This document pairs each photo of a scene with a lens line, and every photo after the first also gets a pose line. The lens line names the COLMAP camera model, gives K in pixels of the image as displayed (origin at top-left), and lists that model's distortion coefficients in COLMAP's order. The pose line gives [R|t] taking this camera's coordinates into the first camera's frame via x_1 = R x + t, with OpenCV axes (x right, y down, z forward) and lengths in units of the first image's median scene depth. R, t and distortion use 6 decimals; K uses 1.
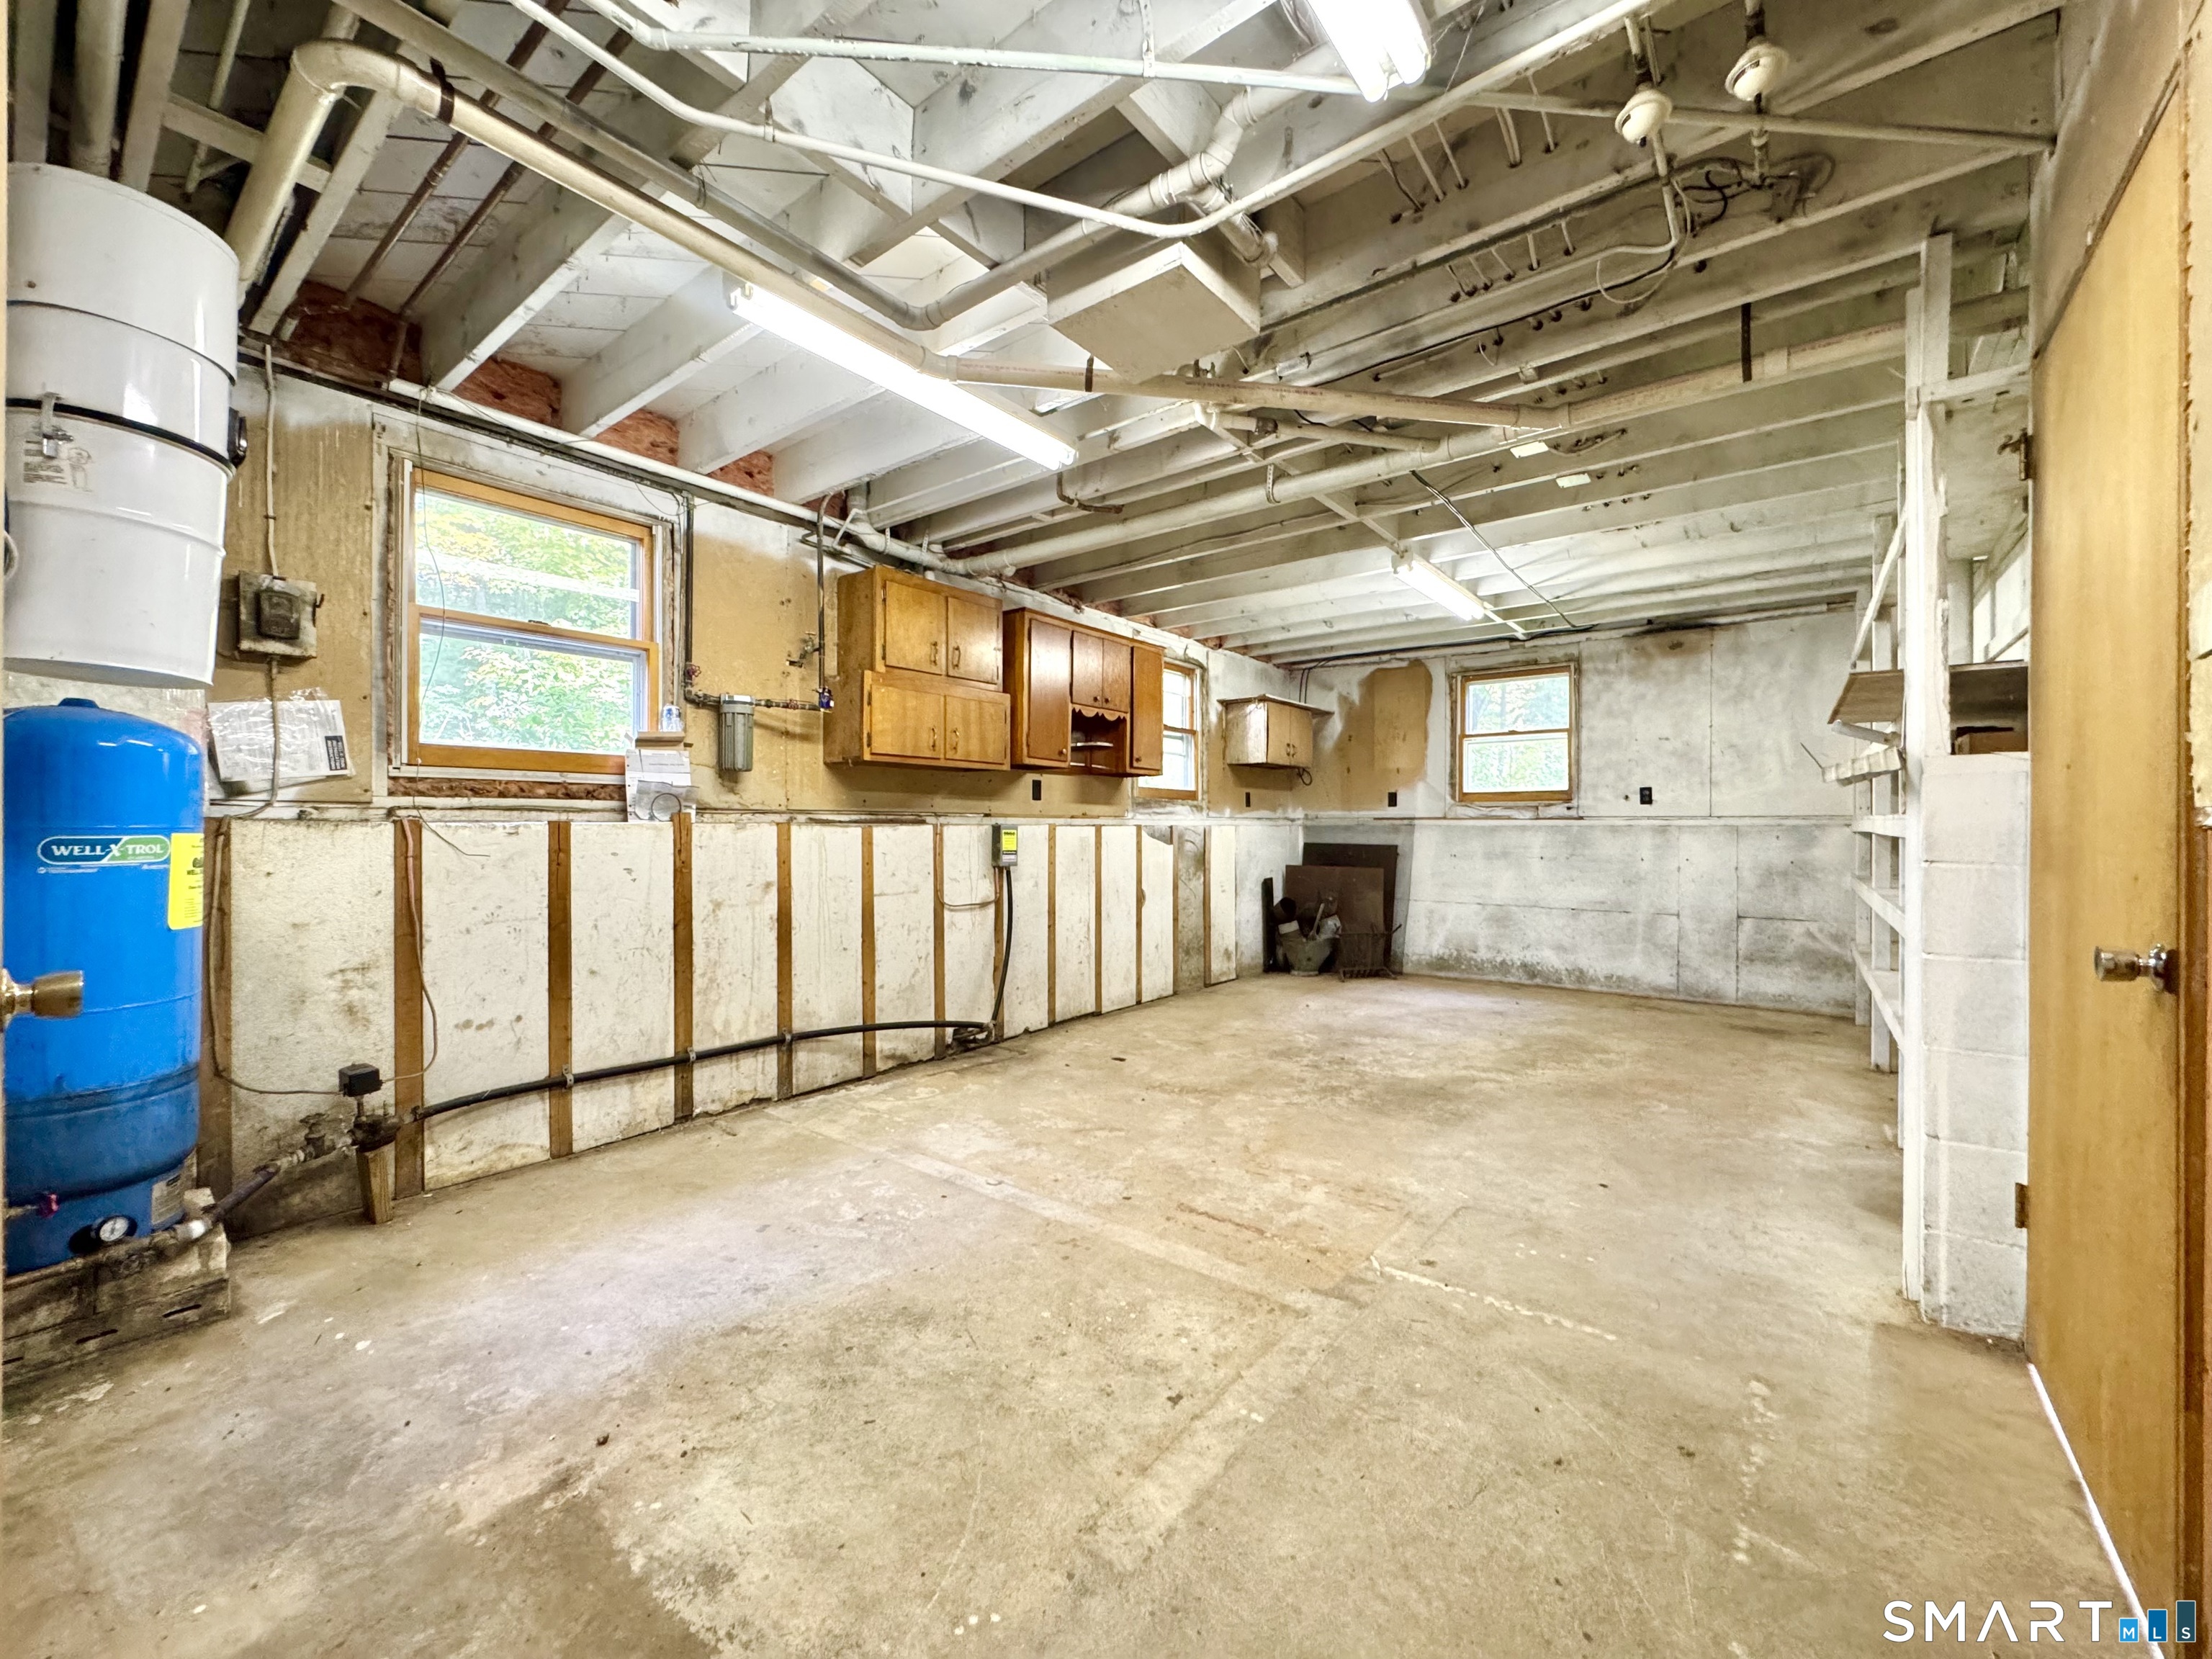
lens RADIAL K [[882.0, 0, 1104.5], [0, 882.0, 828.1], [0, 0, 1]] dist [-0.002856, 0.000134]
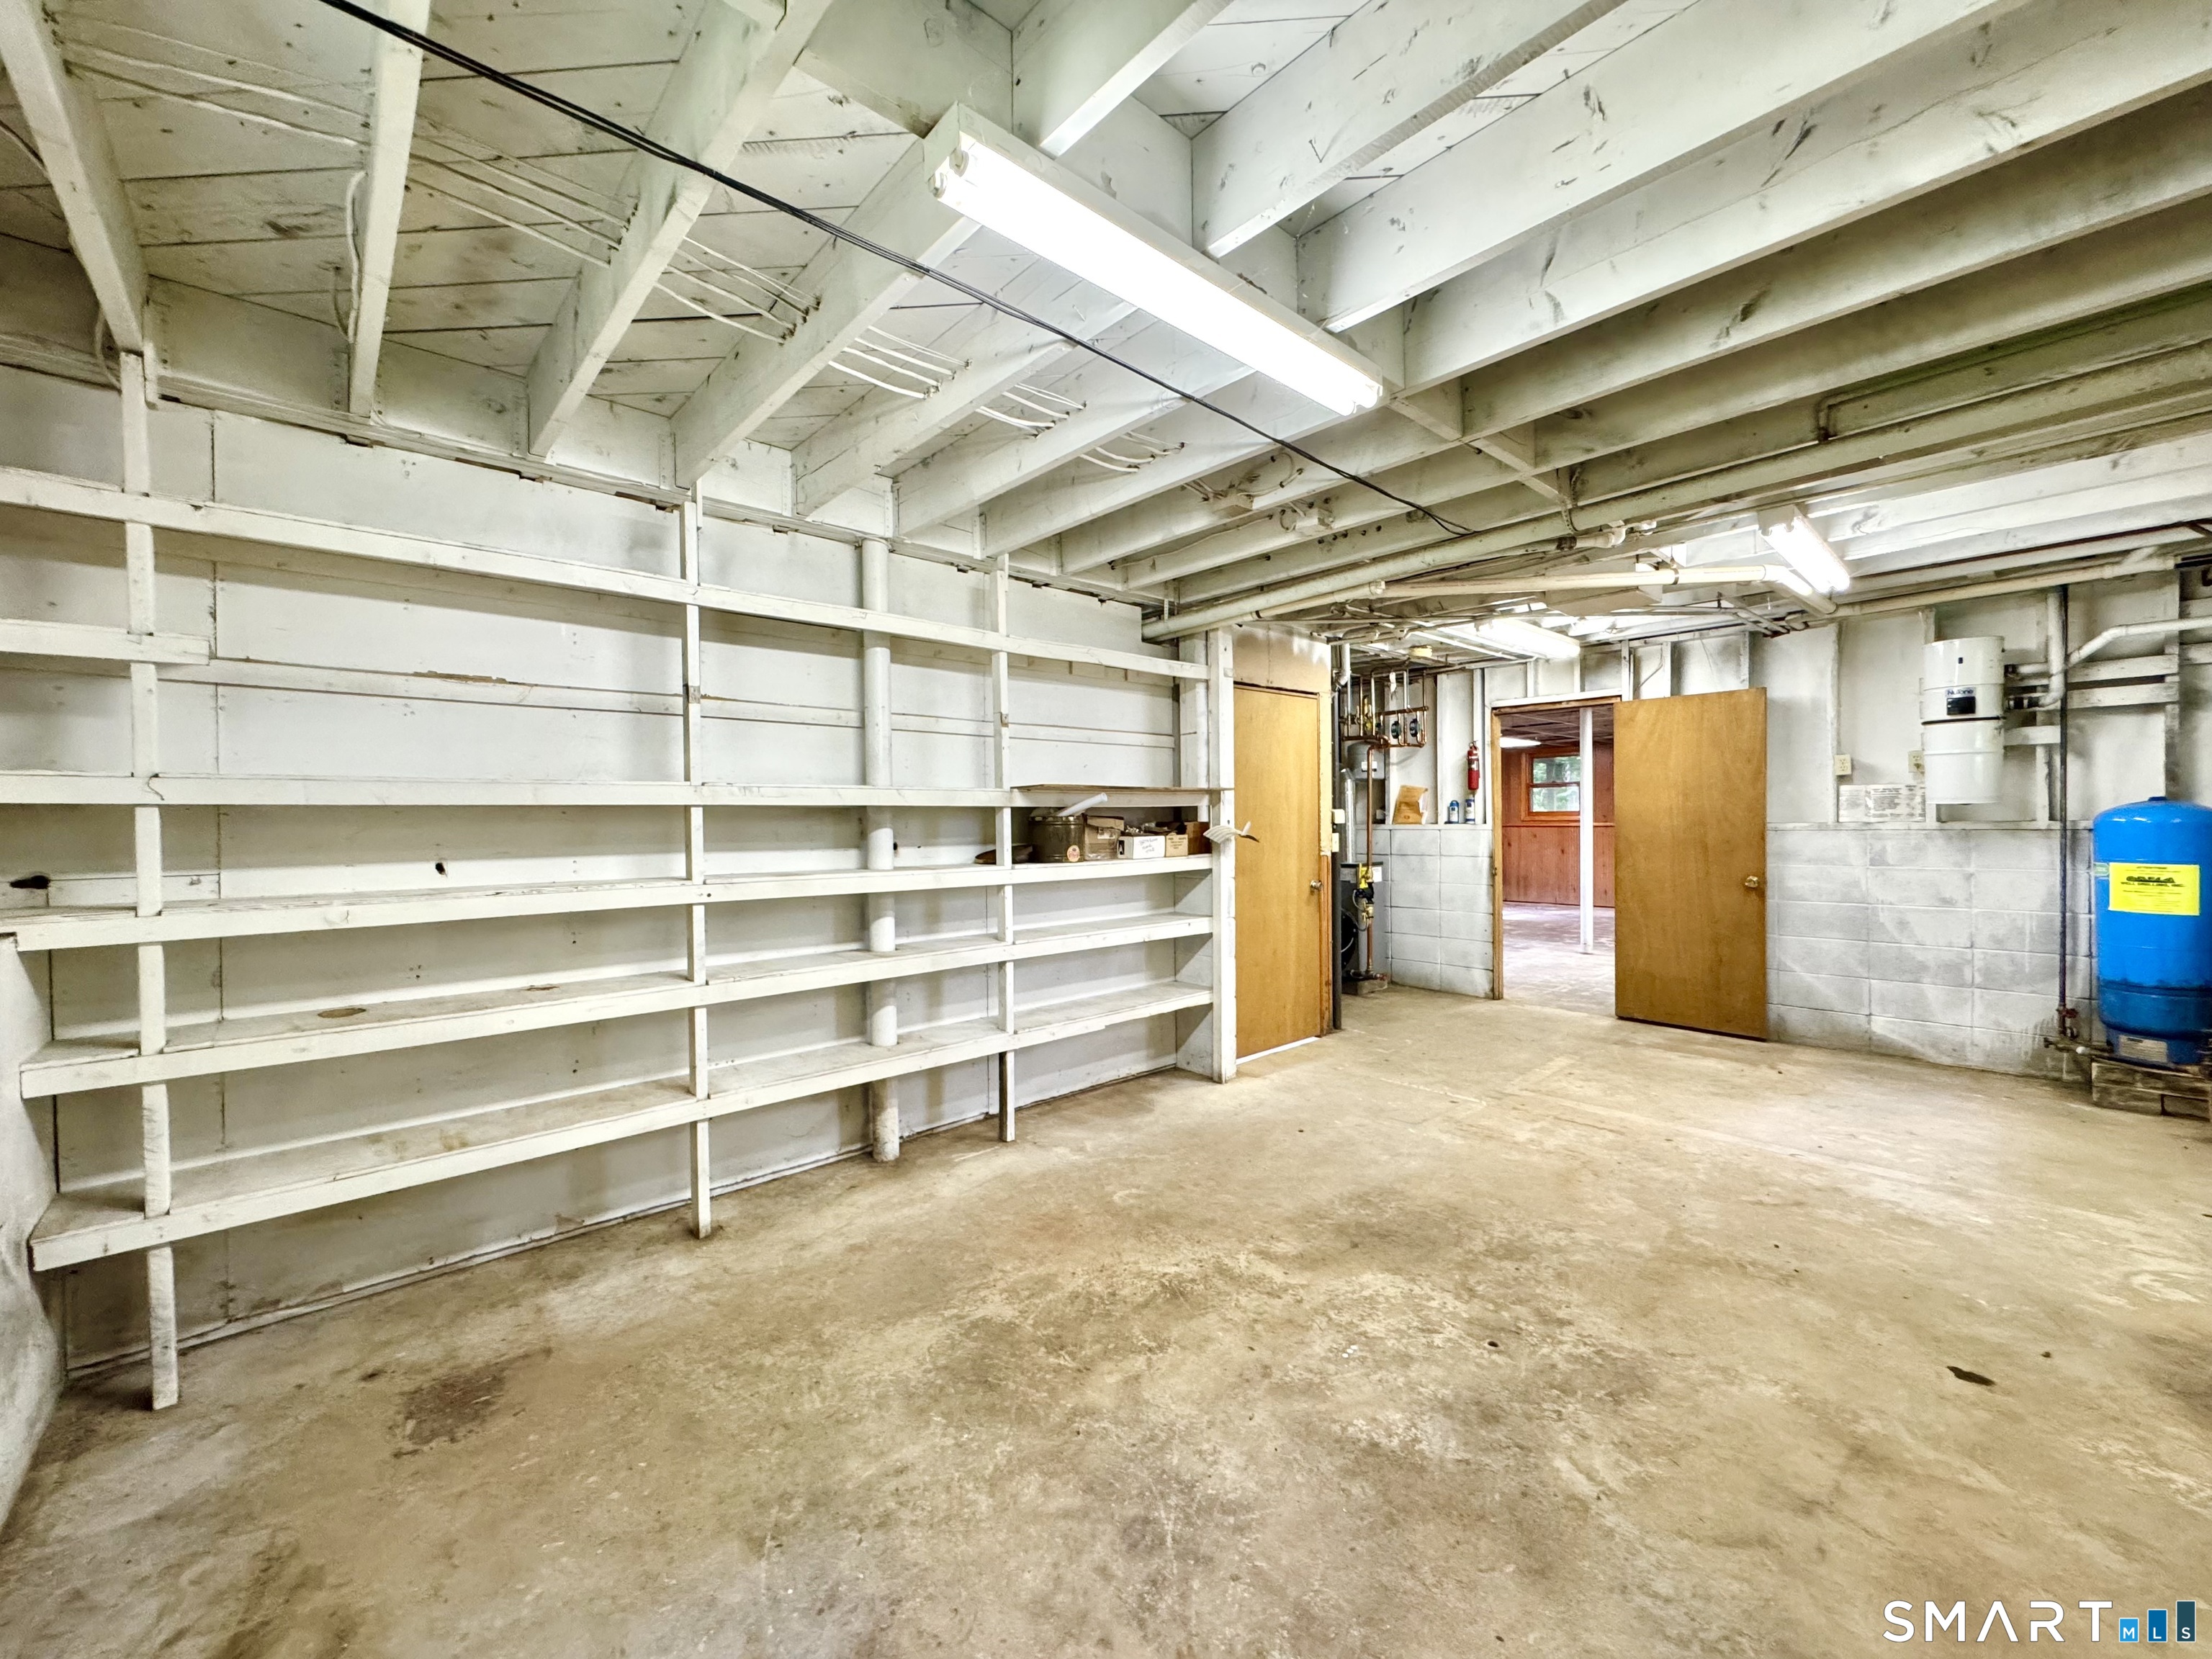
lens RADIAL K [[882.0, 0, 1113.7], [0, 882.0, 827.4], [0, 0, 1]] dist [-0.002856, 0.000134]
pose [[-0.986676, 0.009807, 0.162401, 0.523445], [0.011969, 0.999852, 0.012335, -0.073859], [-0.162256, 0.014114, -0.986648, 2.002151]]
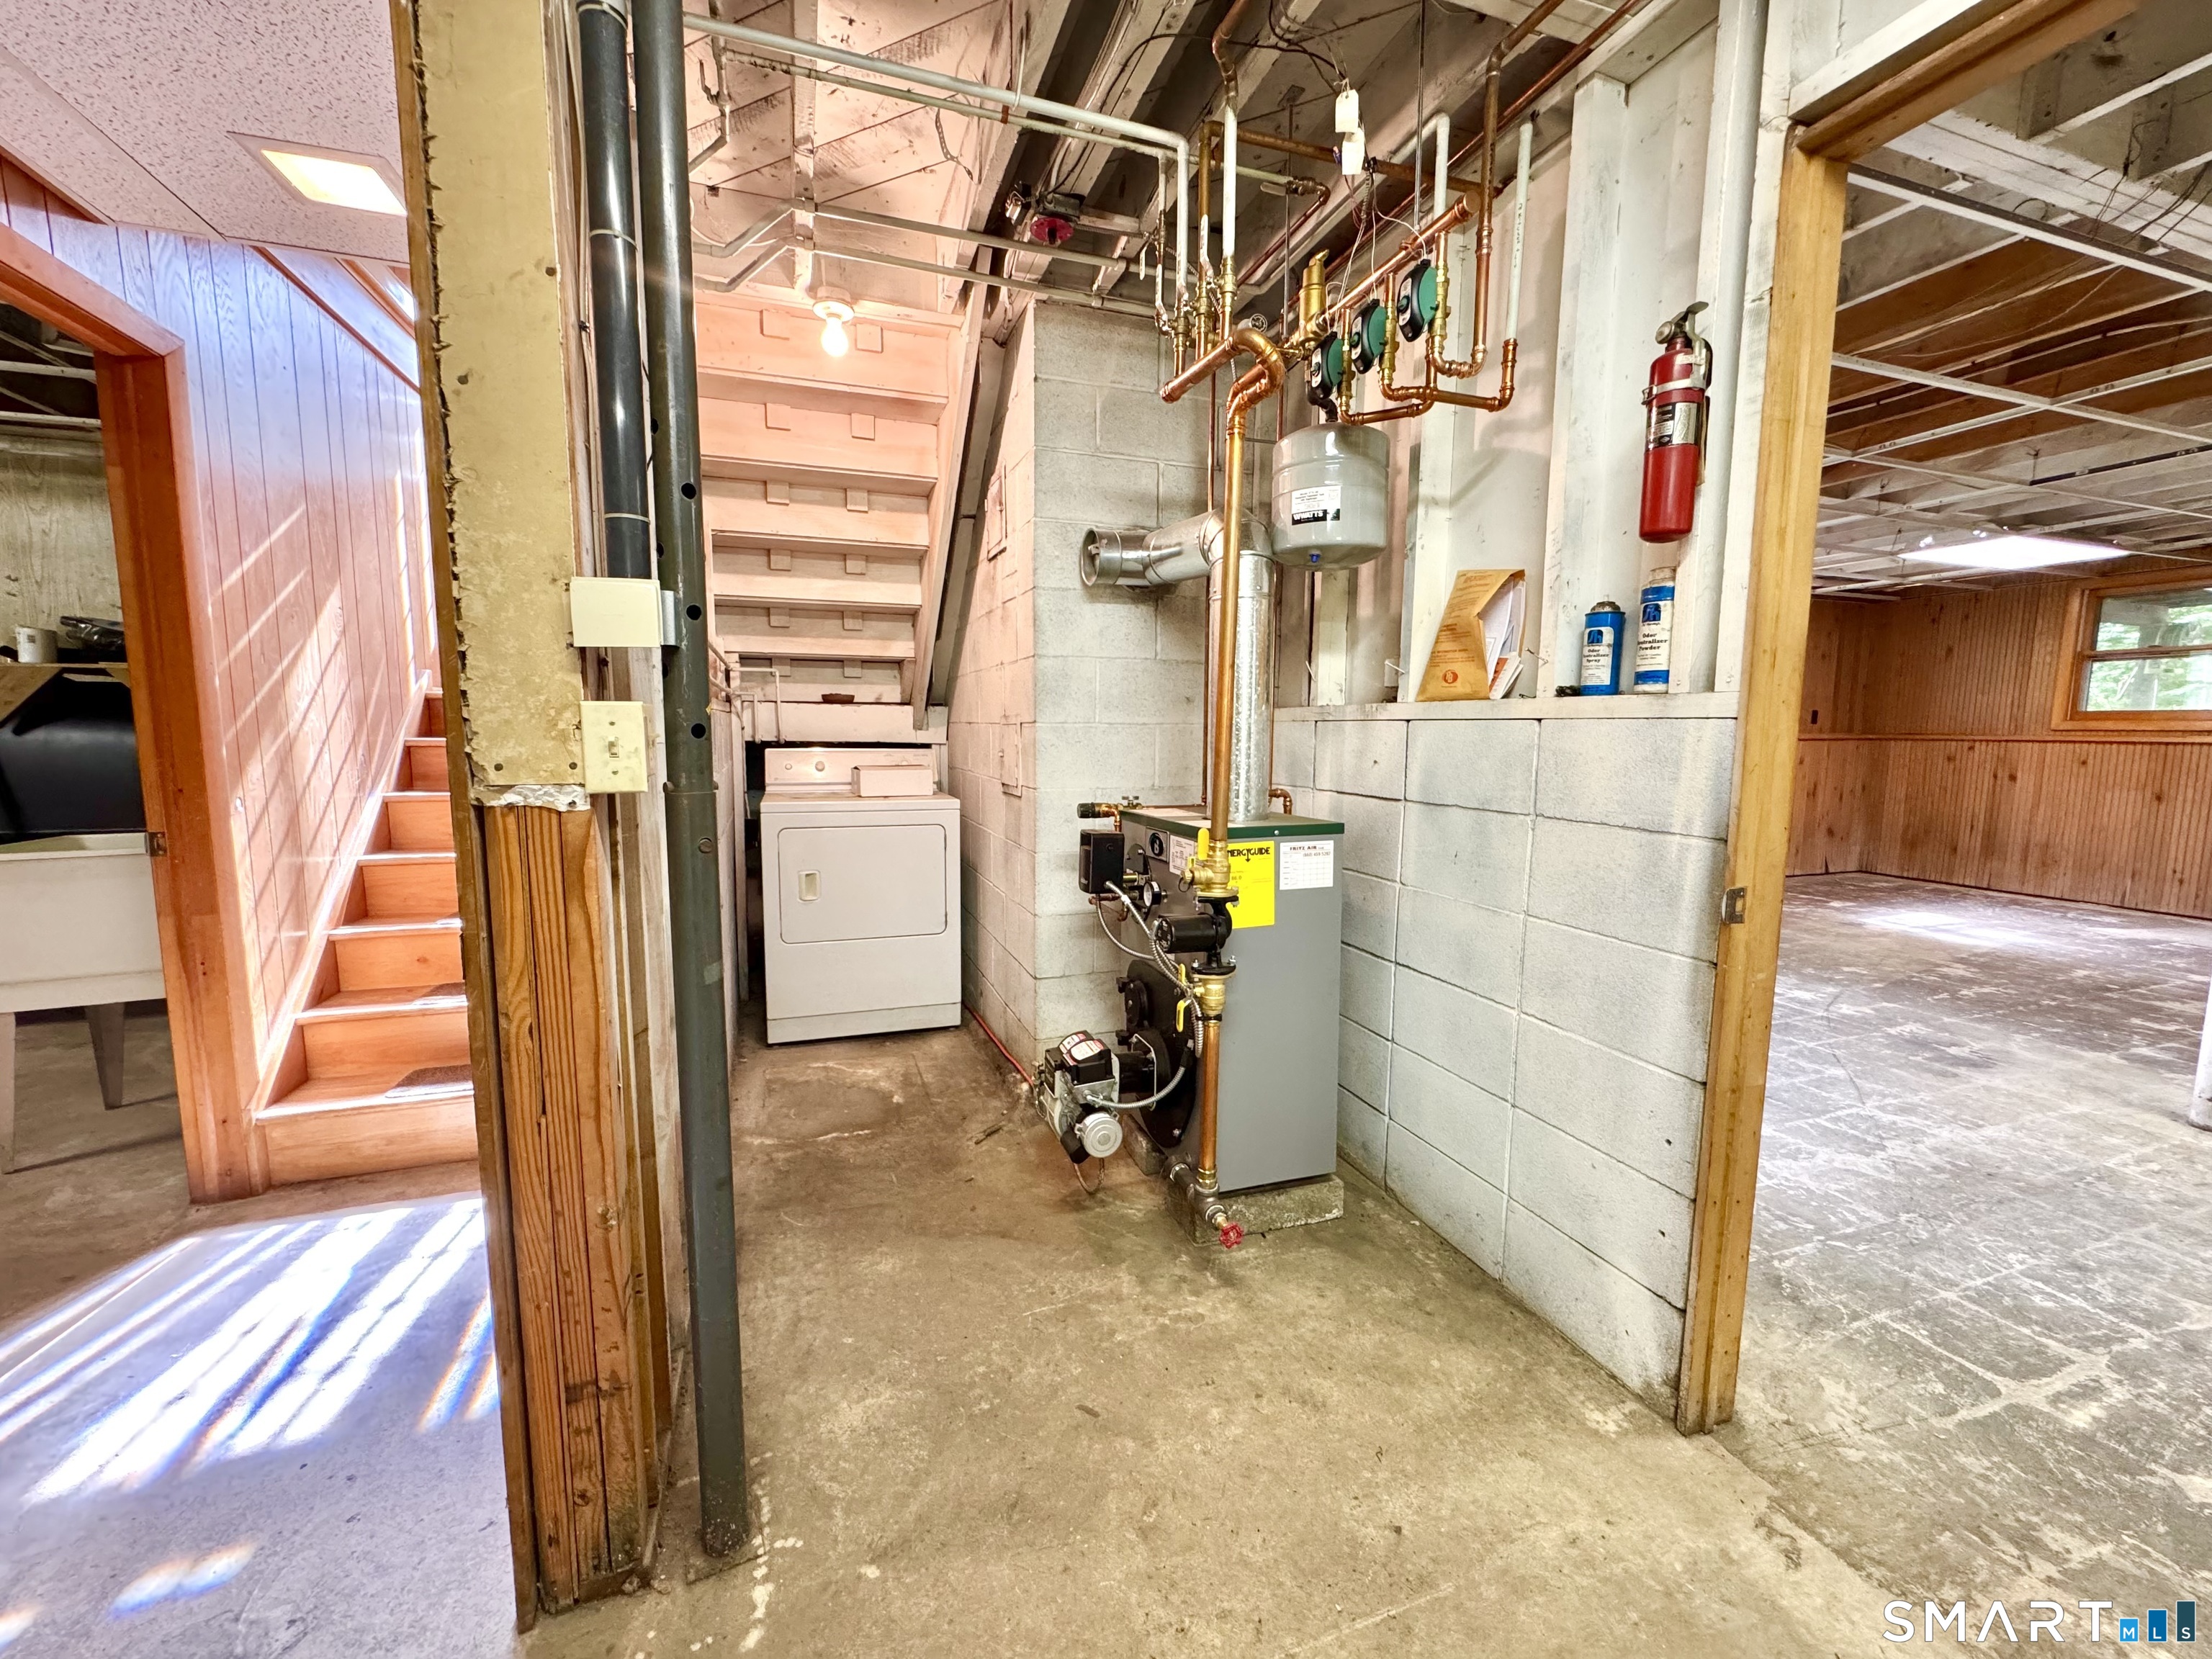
lens RADIAL K [[882.0, 0, 1100.0], [0, 882.0, 831.9], [0, 0, 1]] dist [-0.002856, 0.000134]
pose [[-0.842417, -0.064568, 0.534943, 0.150717], [-0.002715, 0.993290, 0.115615, -0.037822], [-0.538819, 0.095944, -0.836940, 0.817150]]
